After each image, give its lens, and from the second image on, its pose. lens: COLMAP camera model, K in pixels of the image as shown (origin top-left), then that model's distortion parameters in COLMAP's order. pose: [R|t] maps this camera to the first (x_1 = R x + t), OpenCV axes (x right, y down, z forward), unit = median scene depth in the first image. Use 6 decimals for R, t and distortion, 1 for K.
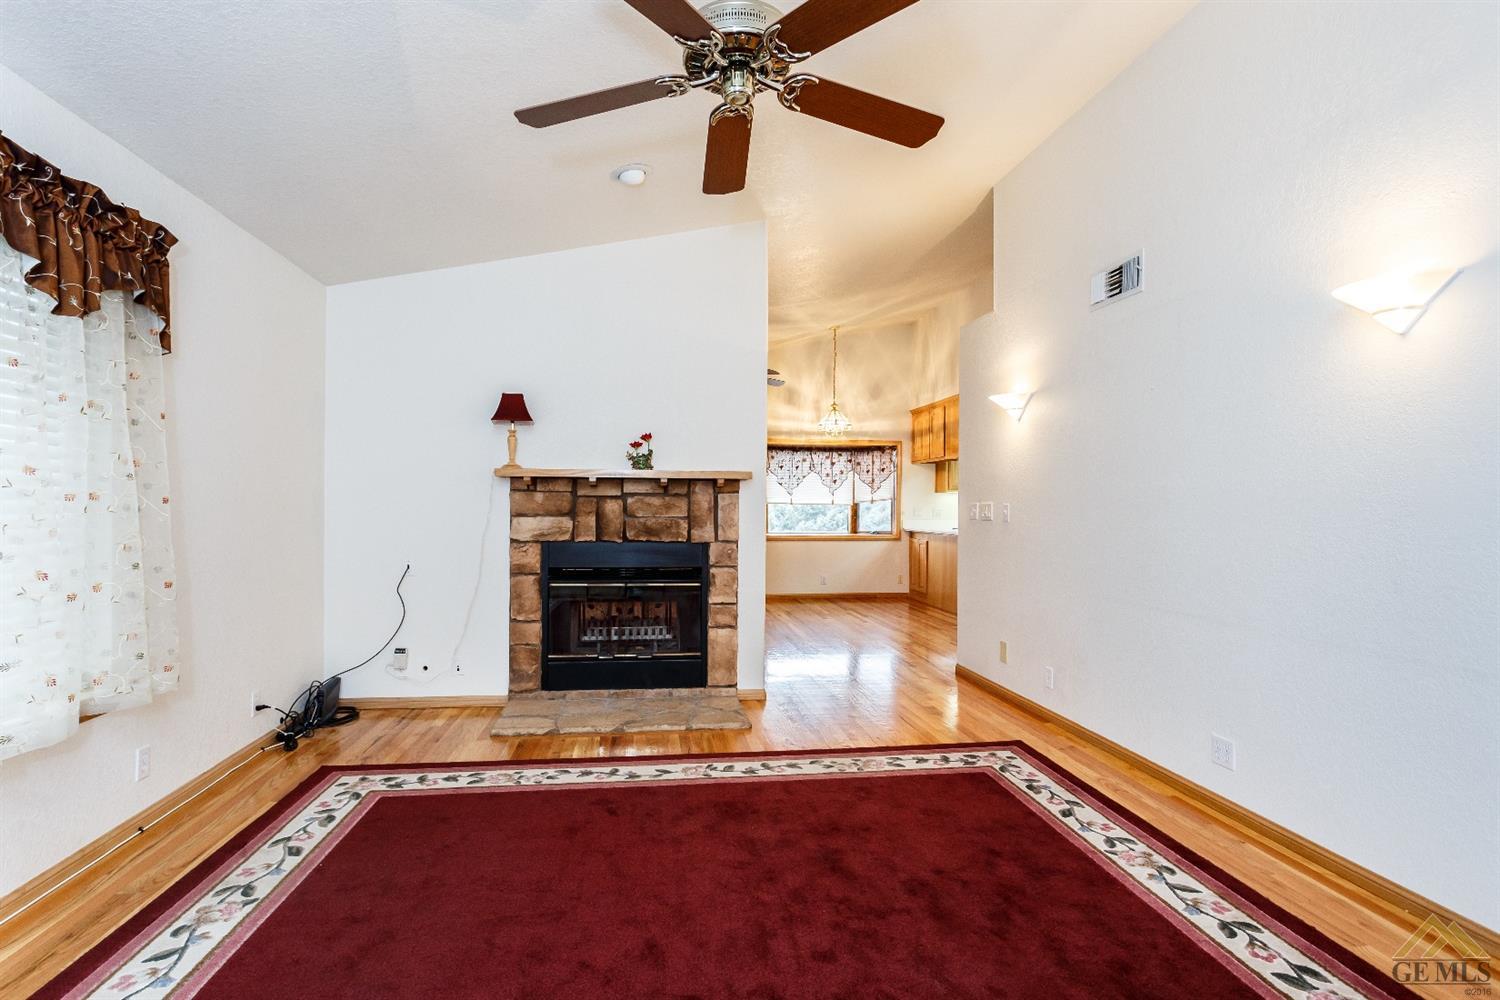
lens RADIAL K [[725.8, 0, 727.8], [0, 725.8, 523.6], [0, 0, 1]] dist [0.002723, 0.000885]
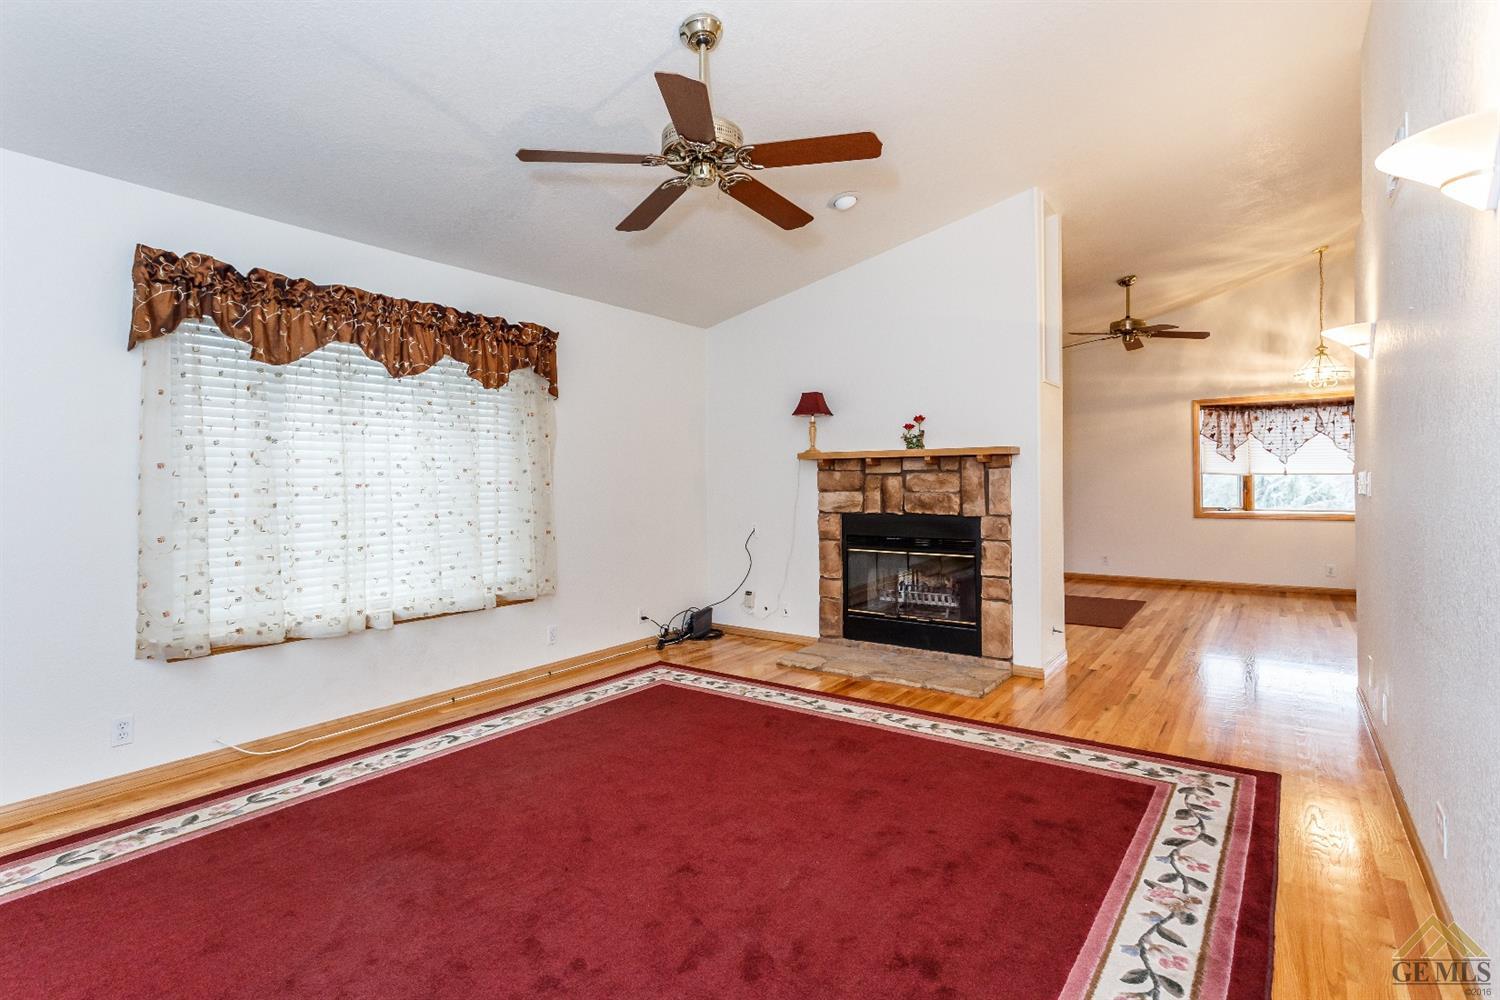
lens RADIAL K [[711.2, 0, 757.1], [0, 711.2, 495.8], [0, 0, 1]] dist [0.002820, 0.000503]
pose [[0.743256, -0.000025, -0.669007, 0.427139], [-0.002001, 0.999995, -0.002260, -0.000333], [0.669004, 0.003018, 0.743253, 0.038829]]
